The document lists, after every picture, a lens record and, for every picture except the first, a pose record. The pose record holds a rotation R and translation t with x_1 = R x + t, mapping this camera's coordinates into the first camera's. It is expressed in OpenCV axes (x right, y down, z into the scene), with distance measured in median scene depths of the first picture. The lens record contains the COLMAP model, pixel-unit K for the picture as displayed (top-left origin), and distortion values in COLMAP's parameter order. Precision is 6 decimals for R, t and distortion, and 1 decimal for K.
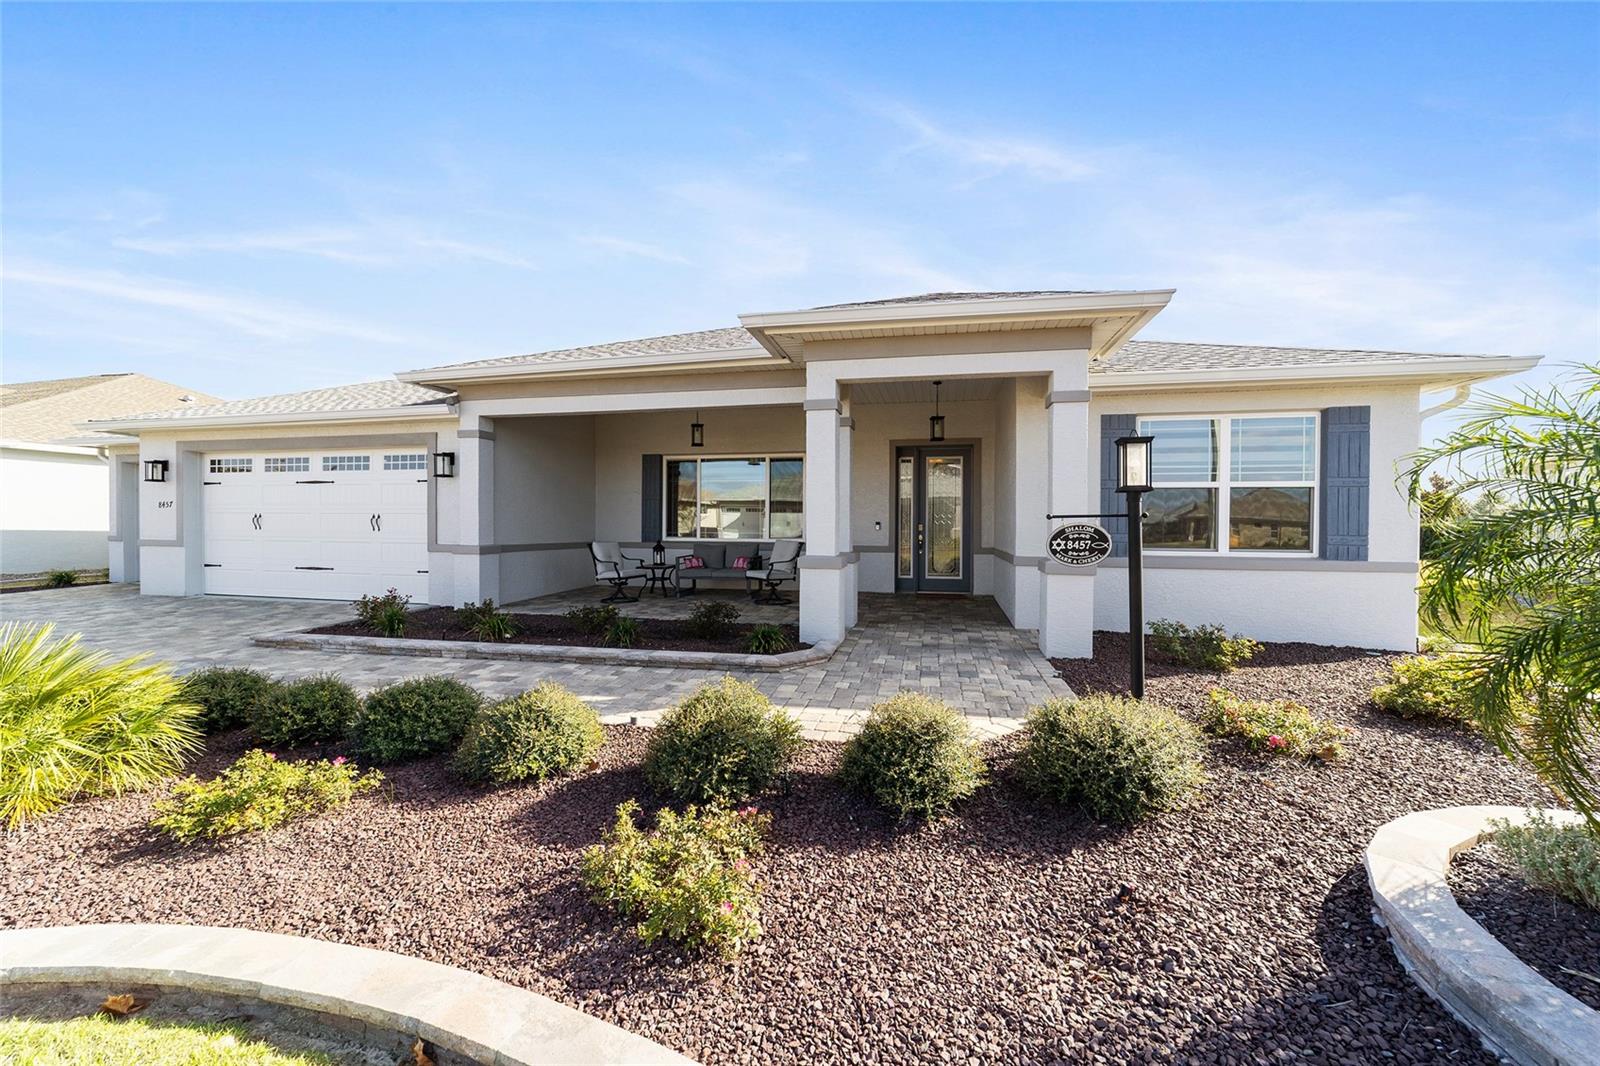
lens RADIAL K [[612.4, 0, 800.0], [0, 612.4, 533.0], [0, 0, 1]] dist [0.001830, 0.000163]
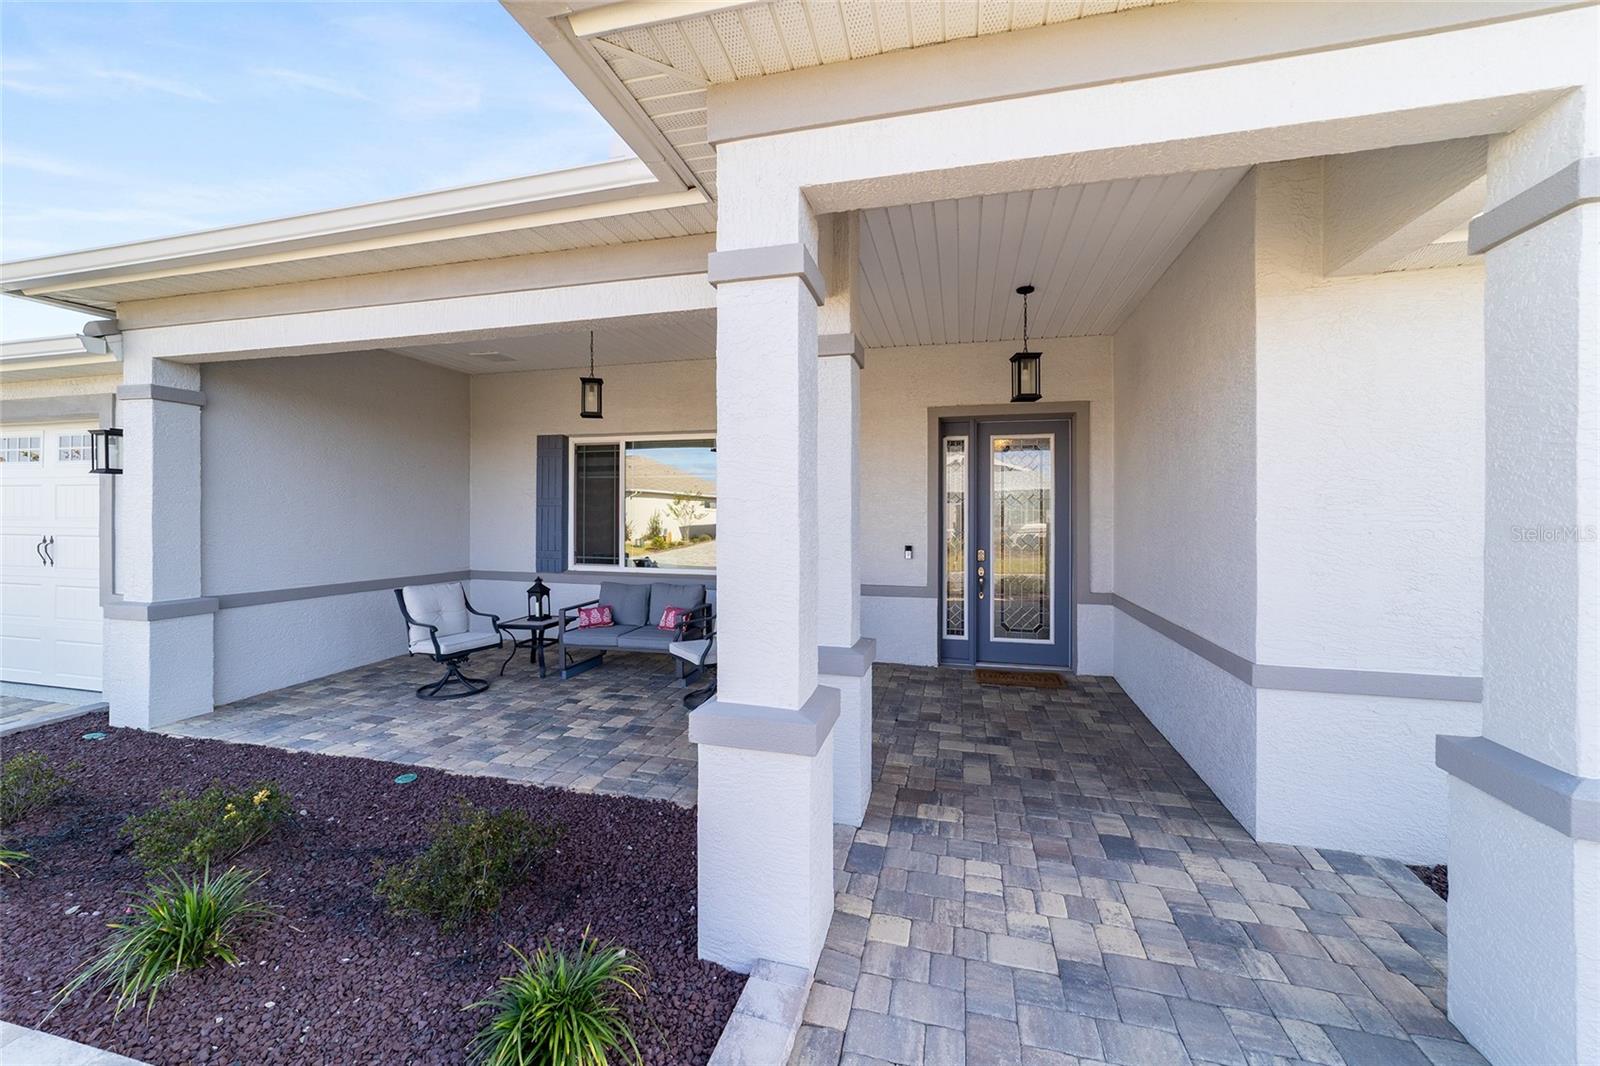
lens RADIAL K [[620.2, 0, 797.7], [0, 620.2, 523.9], [0, 0, 1]] dist [0.021128, 0.000199]
pose [[0.999364, -0.001220, -0.035648, 0.044847], [0.001291, 0.999997, 0.001958, -0.043747], [0.035645, -0.002003, 0.999362, 0.427978]]
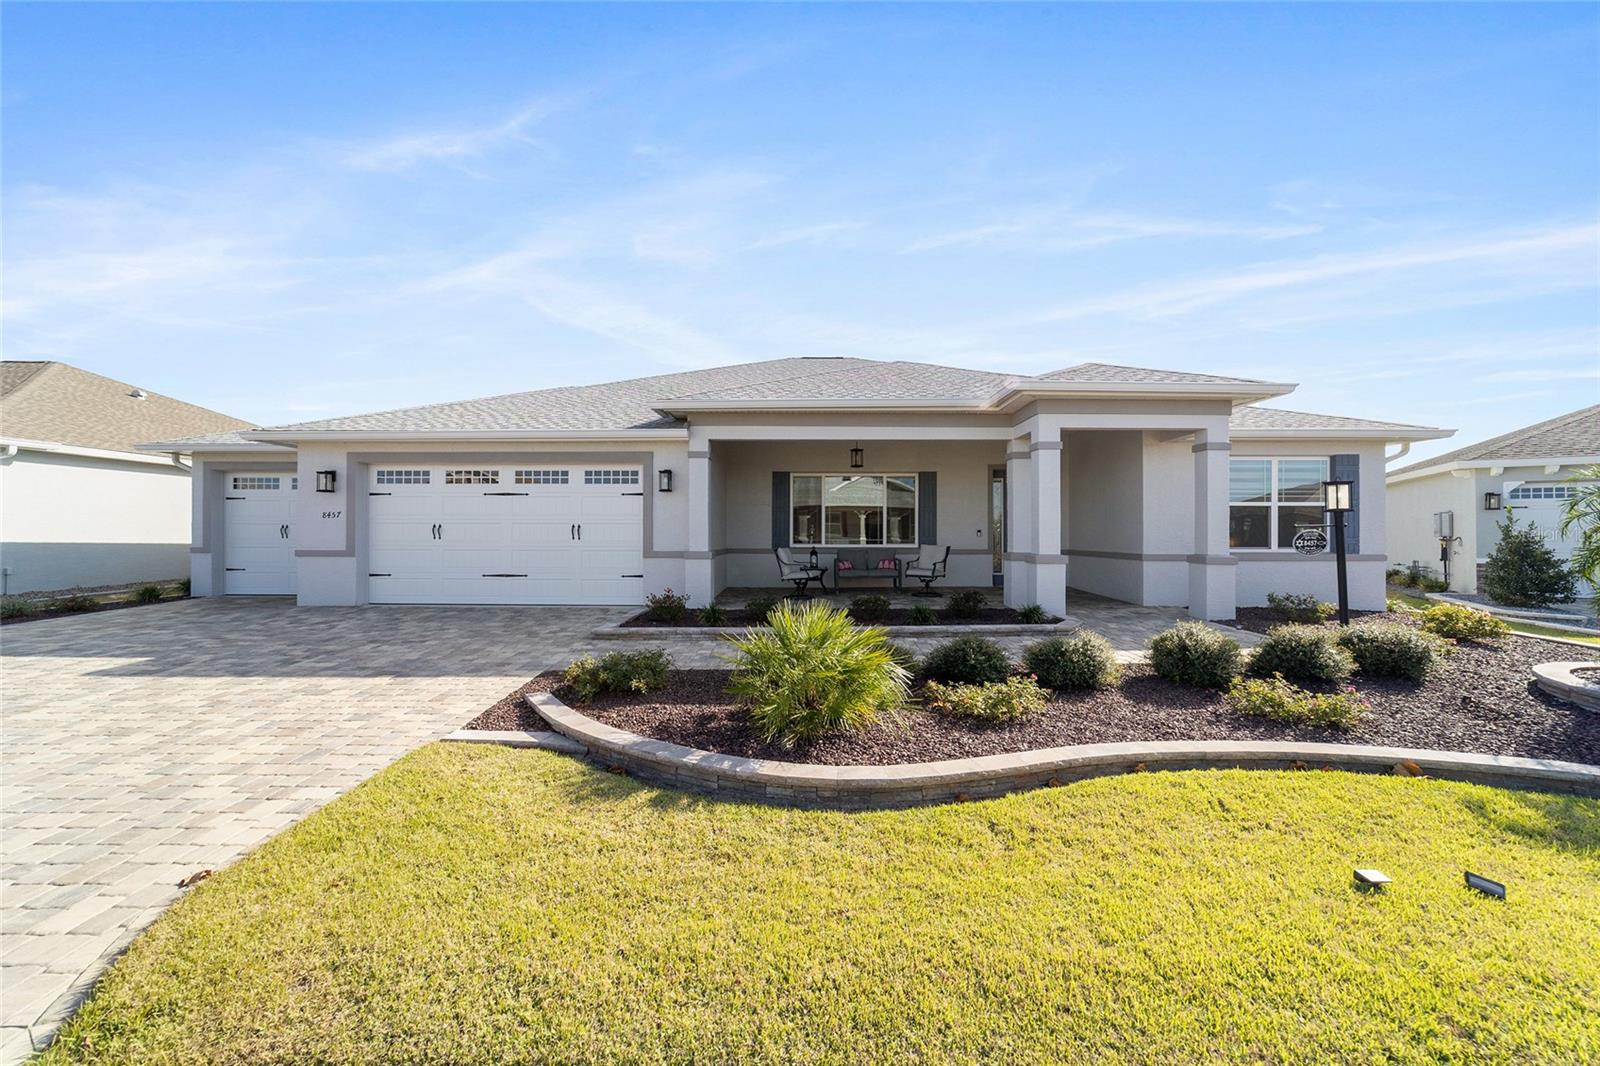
lens RADIAL K [[604.6, 0, 800.0], [0, 604.6, 533.0], [0, 0, 1]] dist [-0.001696, -0.000071]
pose [[0.977344, -0.004132, 0.211619, -0.529678], [0.006981, 0.999895, -0.012717, 0.001209], [-0.211544, 0.013906, 0.977270, -0.133681]]
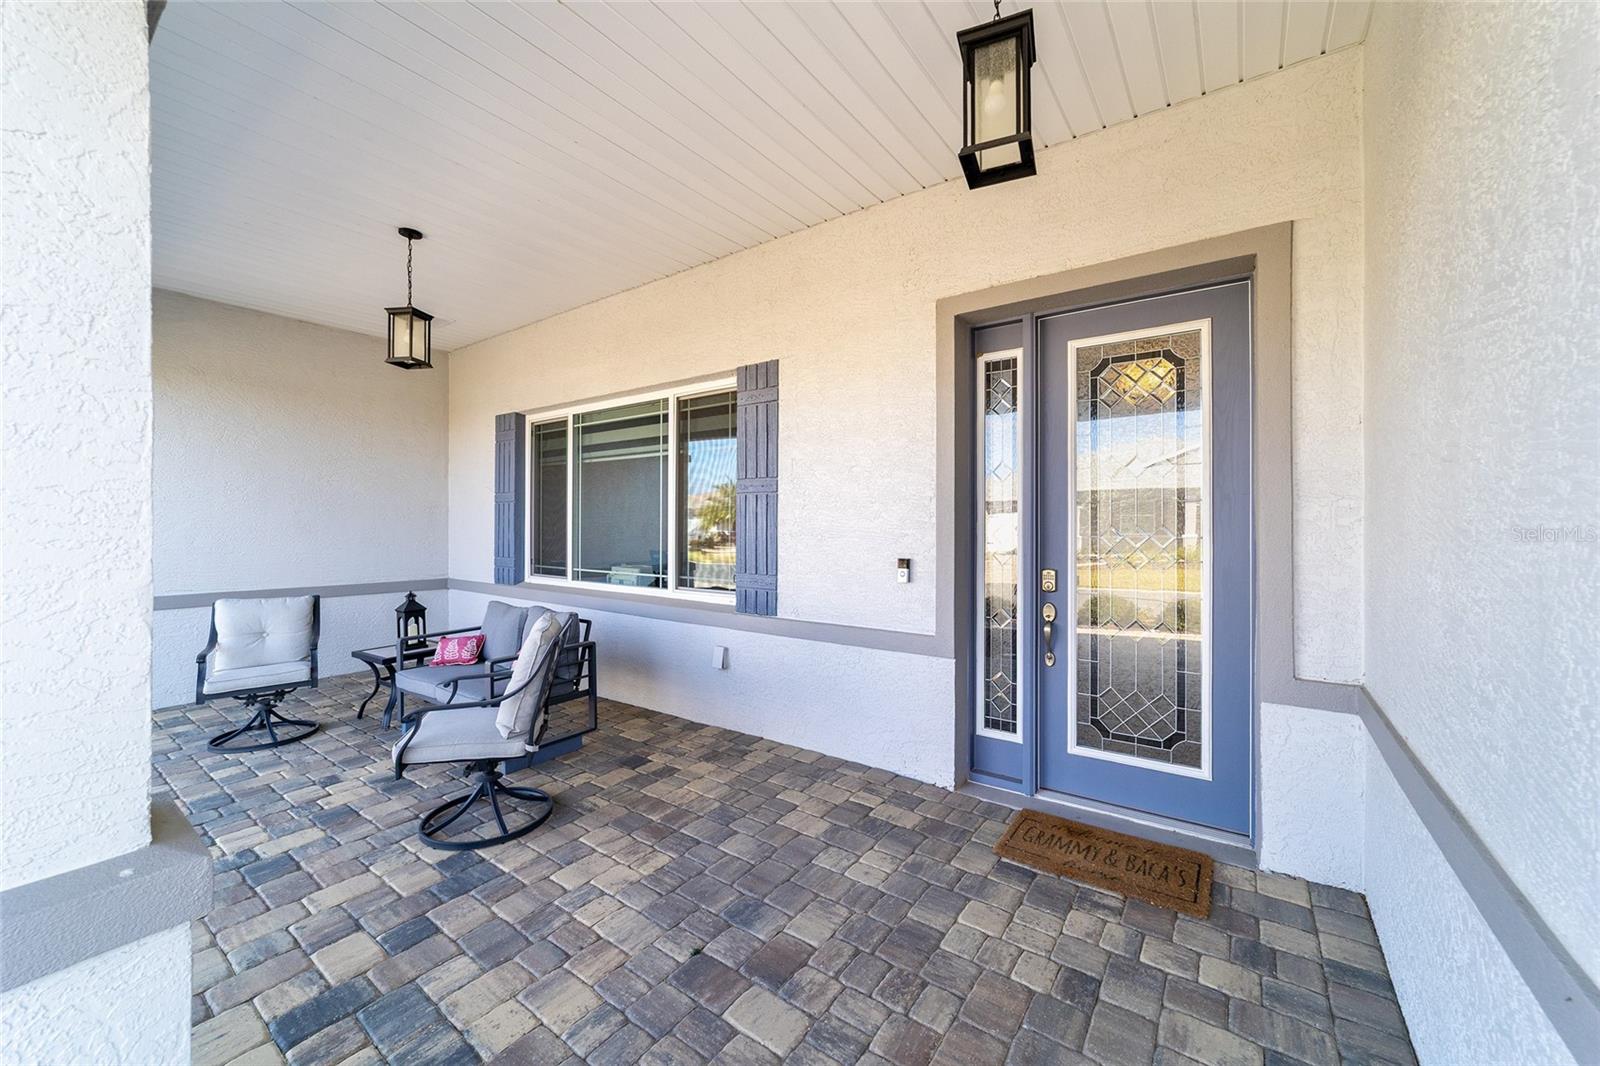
lens RADIAL K [[612.4, 0, 800.0], [0, 612.4, 533.0], [0, 0, 1]] dist [0.001830, 0.000163]
pose [[0.920225, 0.001204, -0.391388, 0.220766], [-0.001587, 0.999999, -0.000656, -0.033887], [0.391386, 0.001225, 0.920226, 0.736726]]
